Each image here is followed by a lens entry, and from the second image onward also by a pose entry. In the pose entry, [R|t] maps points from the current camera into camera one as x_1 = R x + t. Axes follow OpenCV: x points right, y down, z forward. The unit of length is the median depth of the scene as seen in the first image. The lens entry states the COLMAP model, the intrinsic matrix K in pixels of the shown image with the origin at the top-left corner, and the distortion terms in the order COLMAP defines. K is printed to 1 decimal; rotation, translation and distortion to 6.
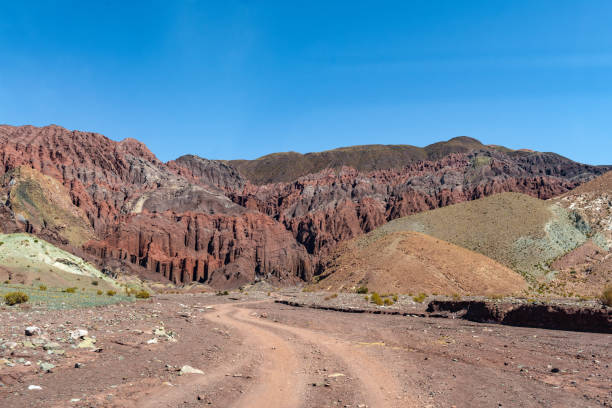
lens RADIAL K [[653.6, 0, 306.0], [0, 653.6, 204.0], [0, 0, 1]] dist [-0.015831, -0.007855]
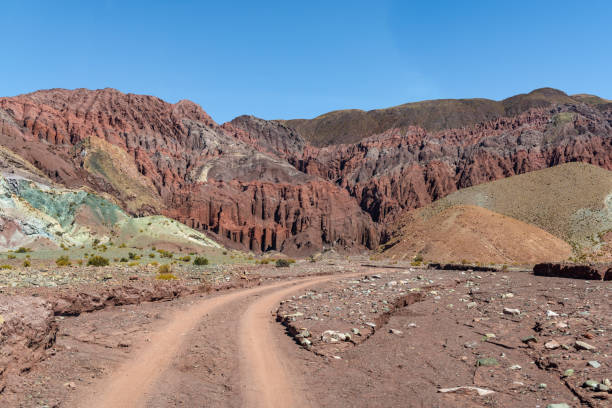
lens RADIAL K [[550.8, 0, 306.0], [0, 550.8, 204.0], [0, 0, 1]] dist [-0.000704, -0.001110]
pose [[0.992612, -0.007116, -0.121124, 0.003879], [0.011056, 0.999431, 0.031881, 0.024960], [0.120829, -0.032985, 0.992125, 0.185904]]
